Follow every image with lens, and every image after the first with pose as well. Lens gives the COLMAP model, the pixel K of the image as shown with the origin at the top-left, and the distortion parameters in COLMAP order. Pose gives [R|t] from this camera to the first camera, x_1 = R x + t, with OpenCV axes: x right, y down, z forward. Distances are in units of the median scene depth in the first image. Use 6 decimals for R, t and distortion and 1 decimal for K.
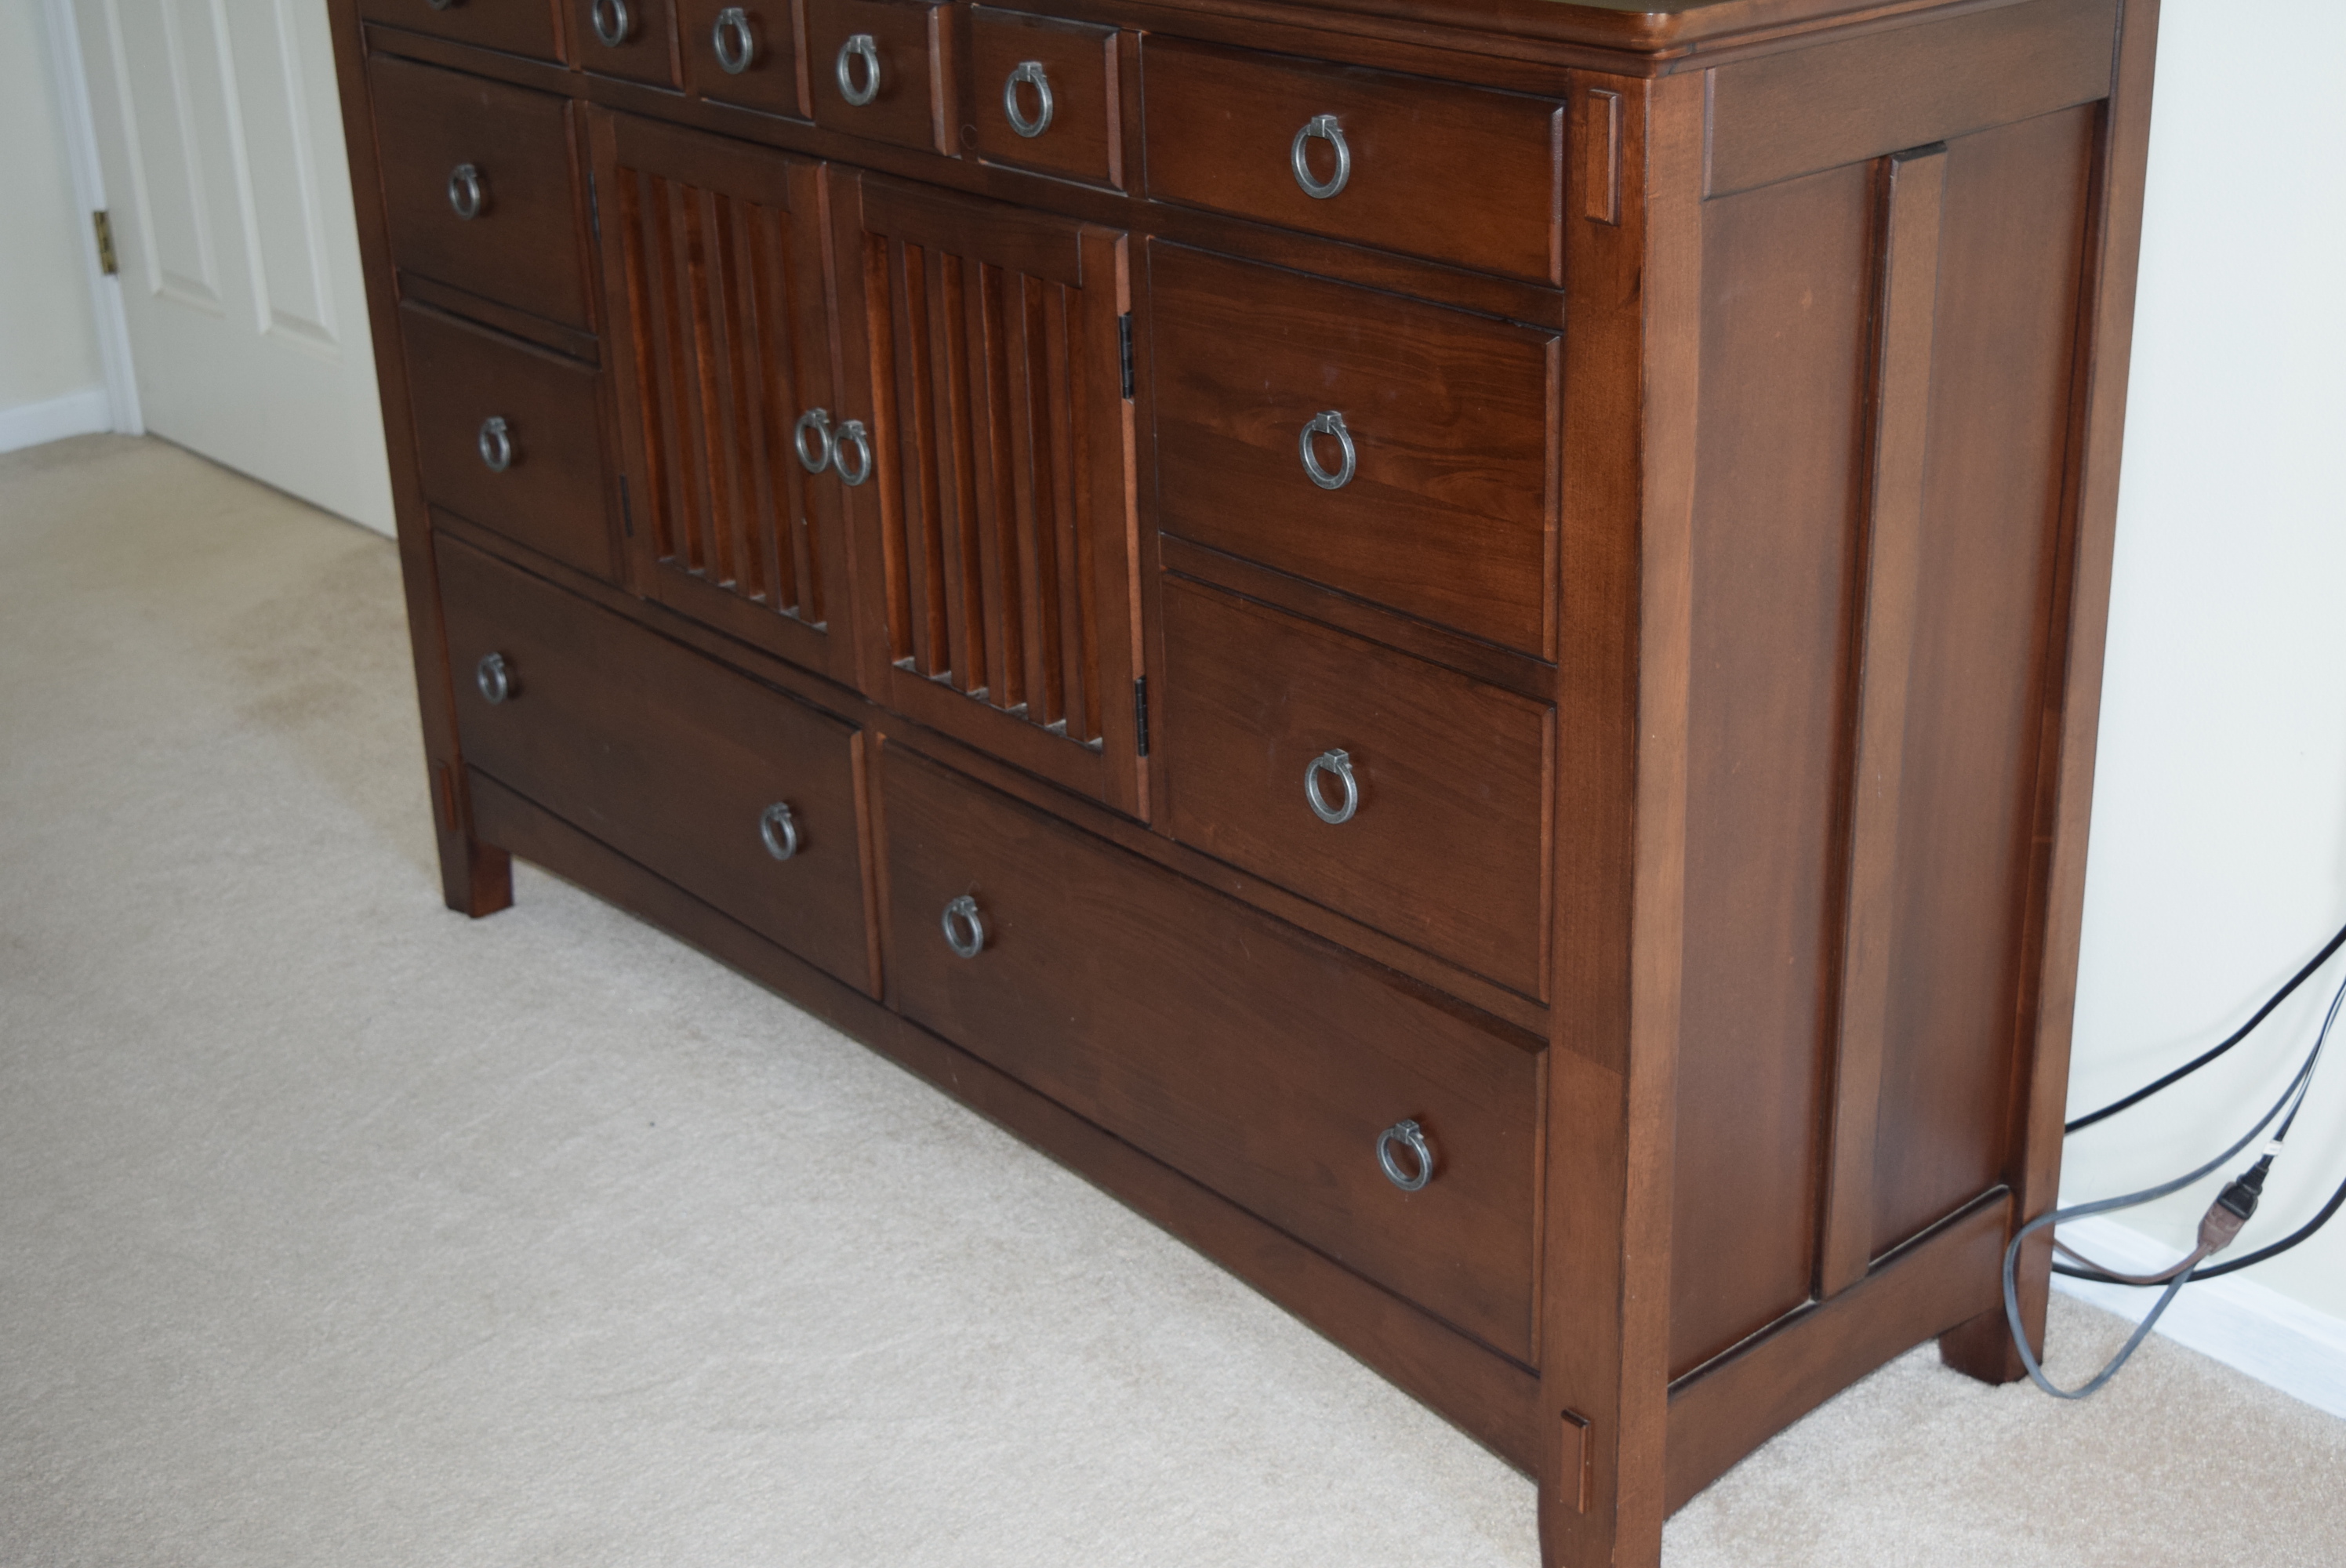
lens RADIAL K [[3049.9, 0, 1173.0], [0, 3049.9, 784.0], [0, 0, 1]] dist [-0.046893, -0.021840]
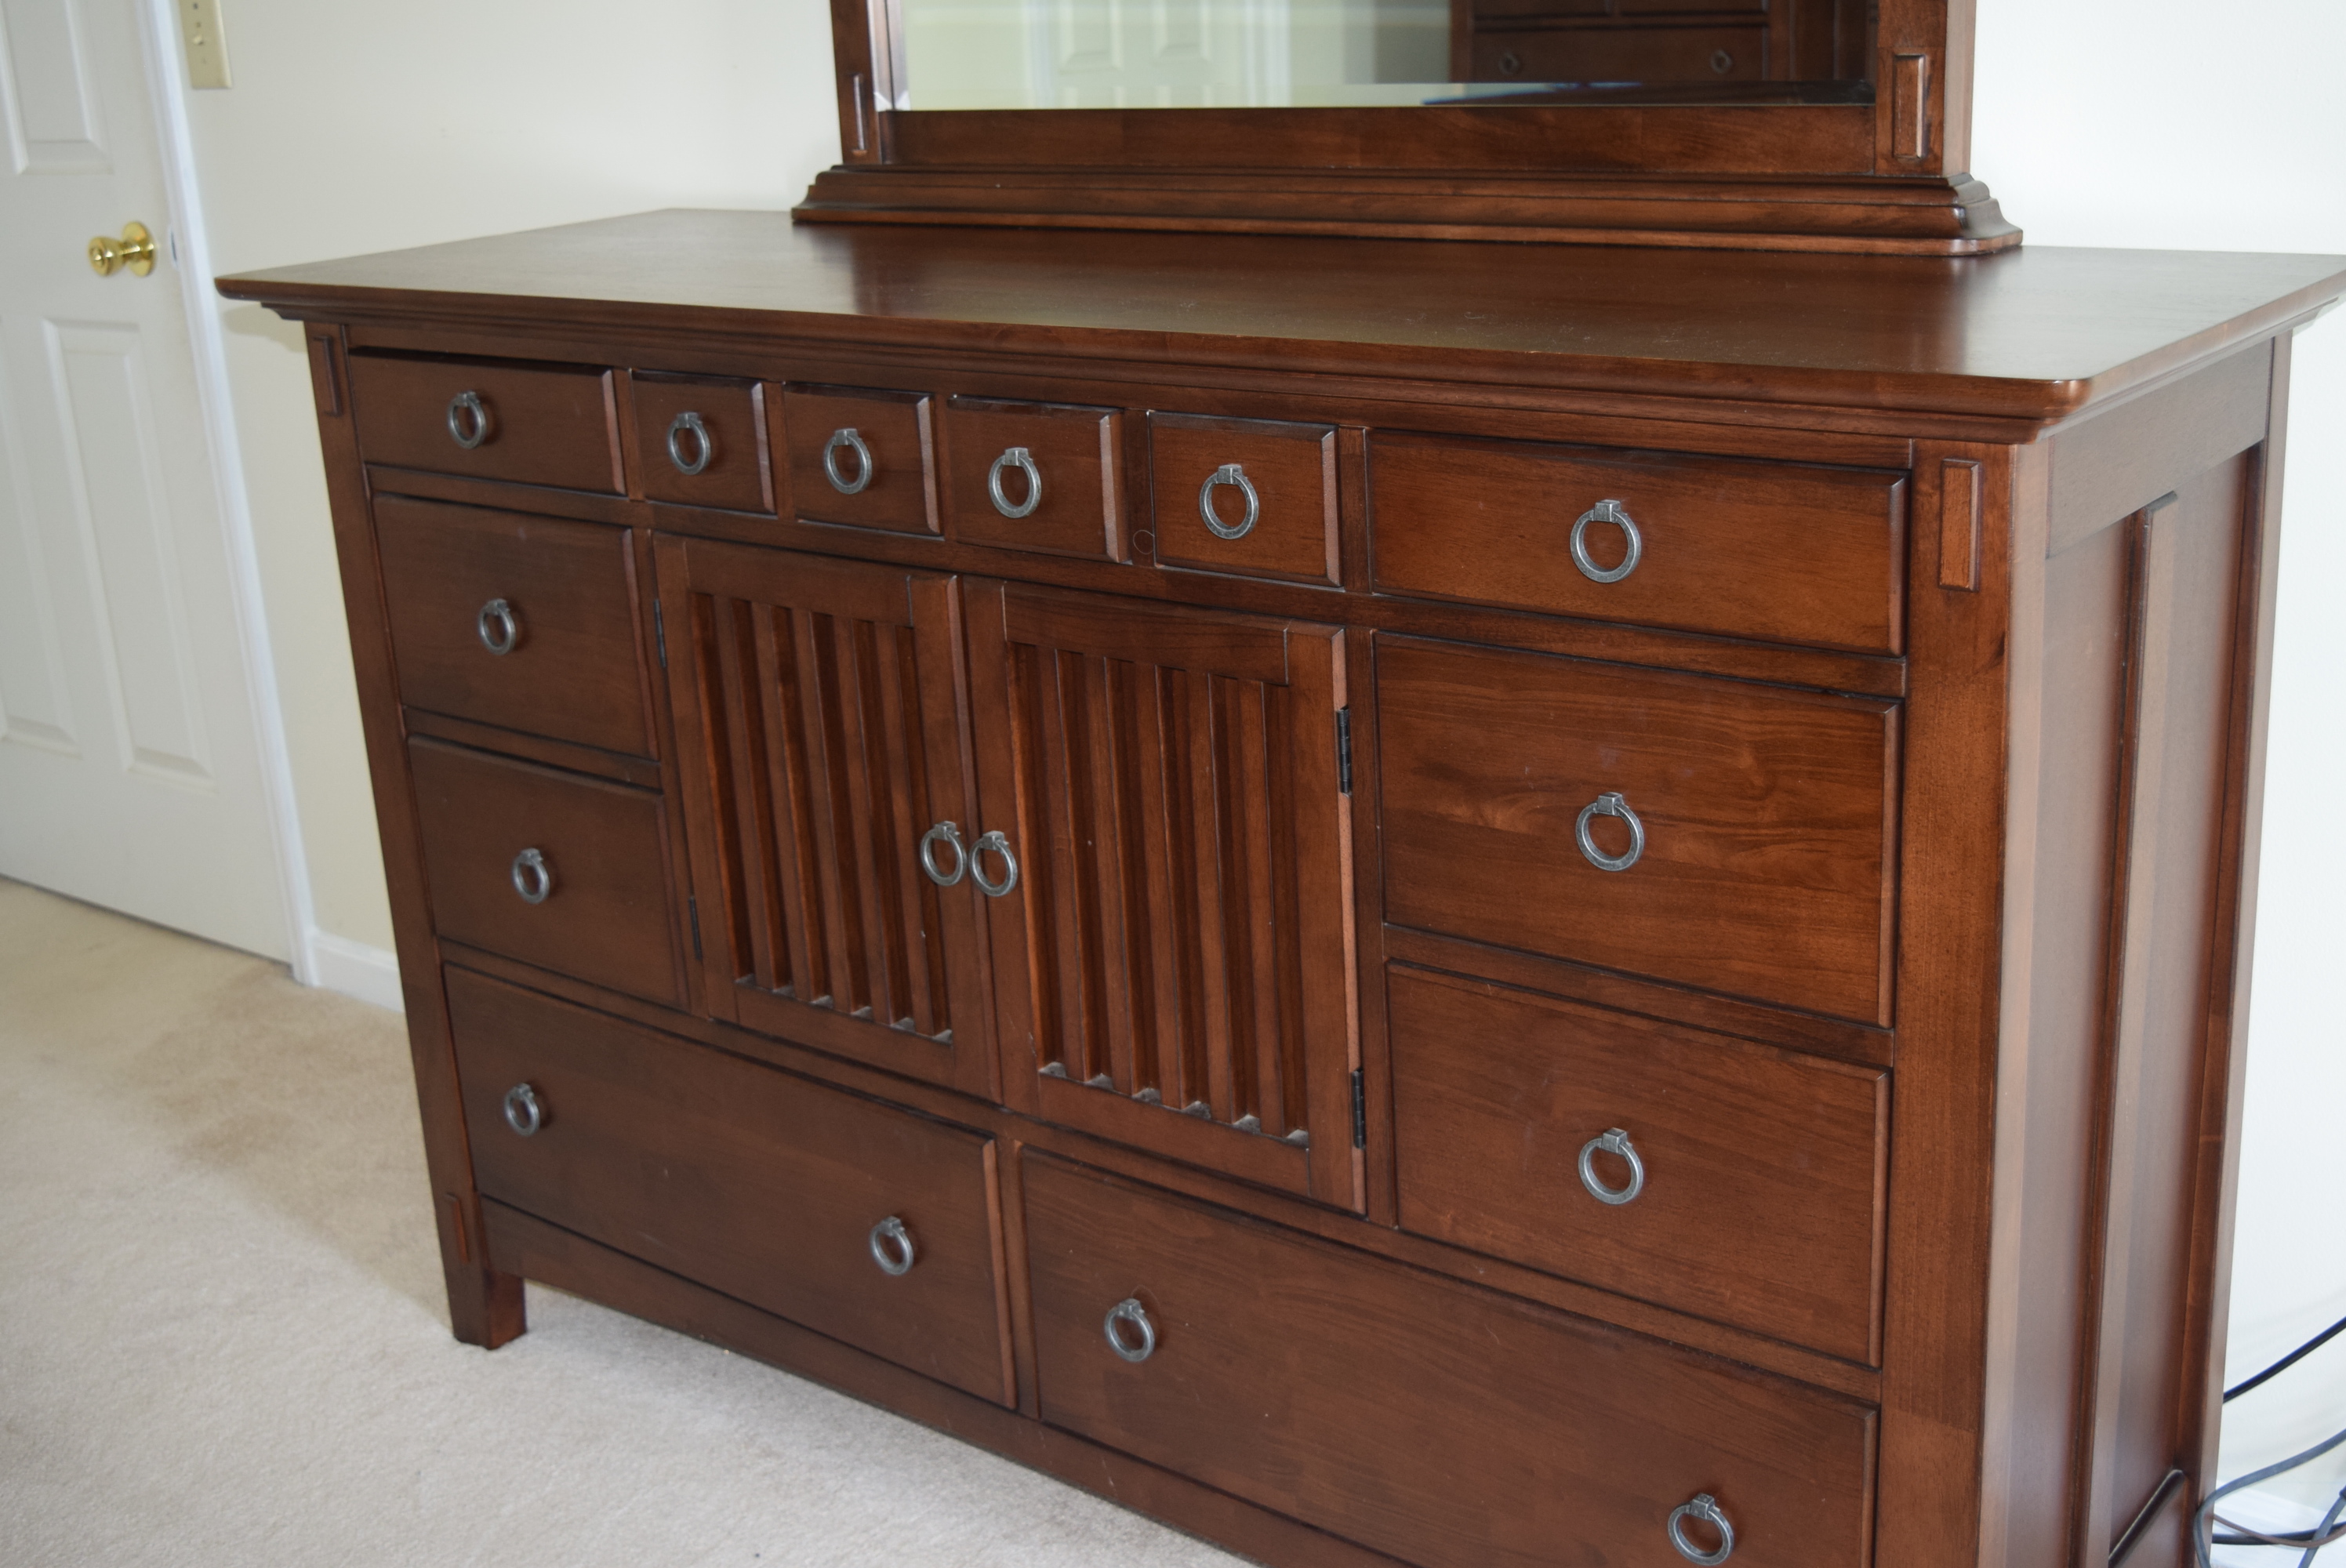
lens RADIAL K [[2630.8, 0, 1173.0], [0, 2630.8, 784.0], [0, 0, 1]] dist [-0.062202, -0.011935]
pose [[0.982259, -0.078583, 0.170272, -0.196342], [0.096144, 0.990585, -0.097461, -0.046764], [-0.161010, 0.112102, 0.980566, 0.155004]]
